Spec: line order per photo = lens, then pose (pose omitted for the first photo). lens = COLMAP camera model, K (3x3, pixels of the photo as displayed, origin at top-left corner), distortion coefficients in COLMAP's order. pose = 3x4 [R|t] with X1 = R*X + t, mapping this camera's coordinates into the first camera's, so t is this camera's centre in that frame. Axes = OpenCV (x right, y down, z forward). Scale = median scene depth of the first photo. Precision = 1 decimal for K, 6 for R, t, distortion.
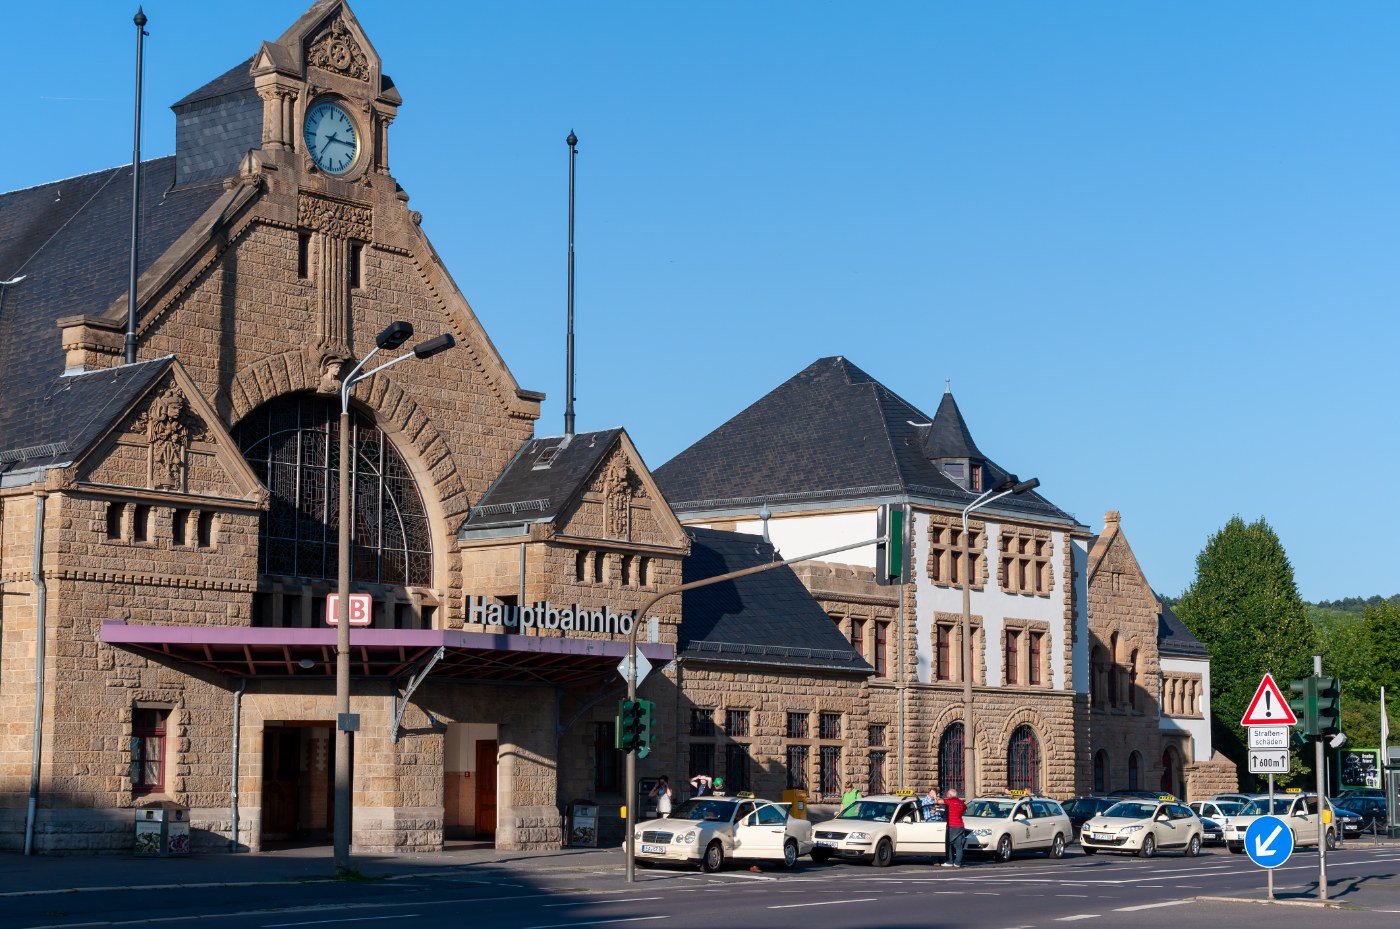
lens RADIAL K [[2411.5, 0, 700.0], [0, 2411.5, 464.5], [0, 0, 1]] dist [0.006503, -0.082769]
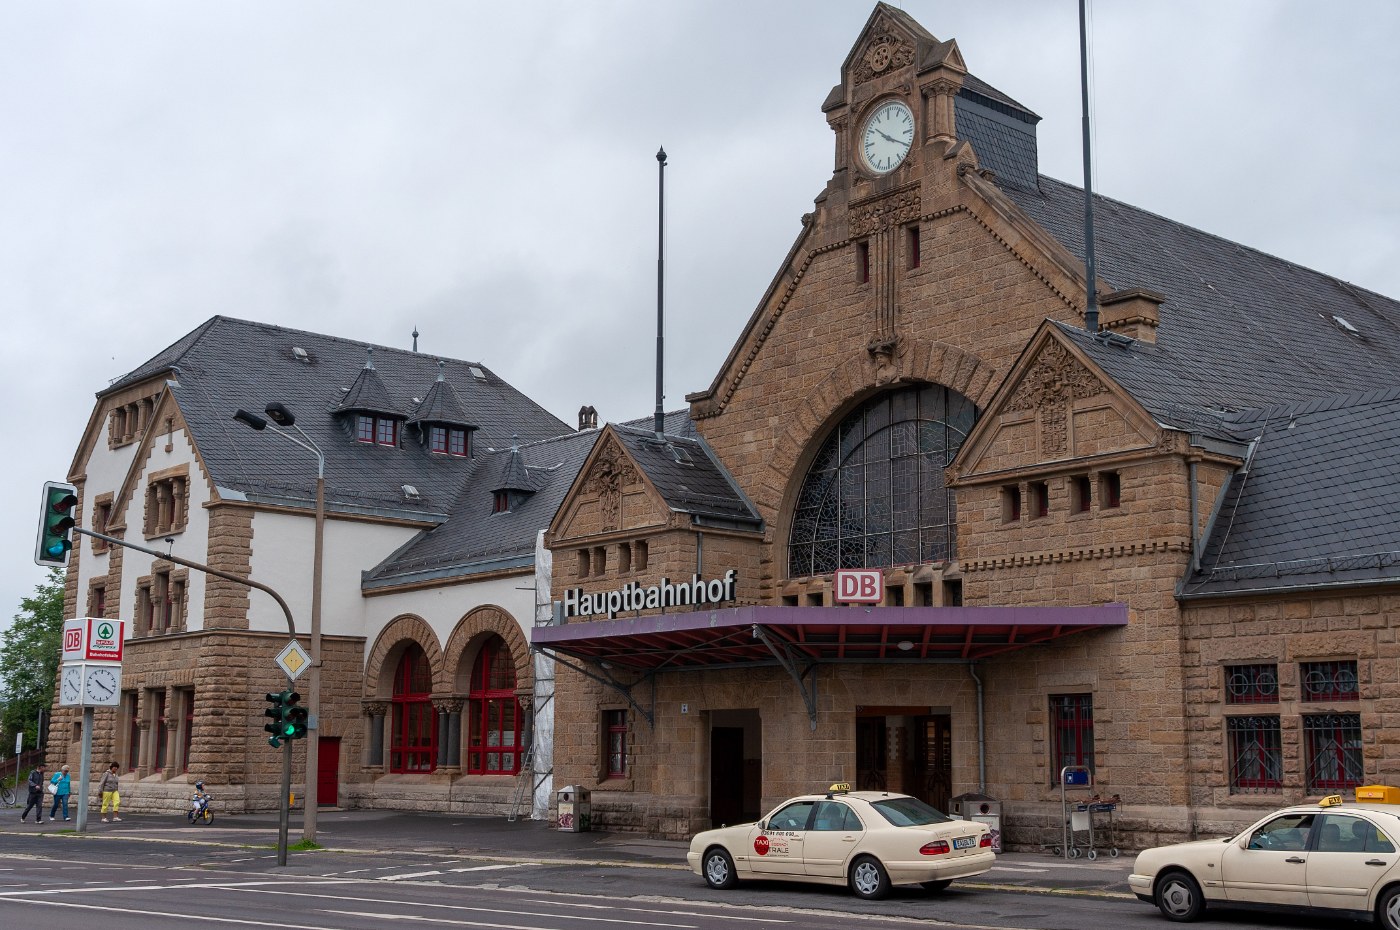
lens RADIAL K [[1725.2, 0, 700.0], [0, 1725.2, 465.0], [0, 0, 1]] dist [-0.023960, -0.009913]
pose [[-0.133502, -0.174017, -0.975651, 0.558419], [0.123210, 0.973912, -0.190566, 0.132307], [0.983360, -0.145651, -0.108579, 1.001096]]
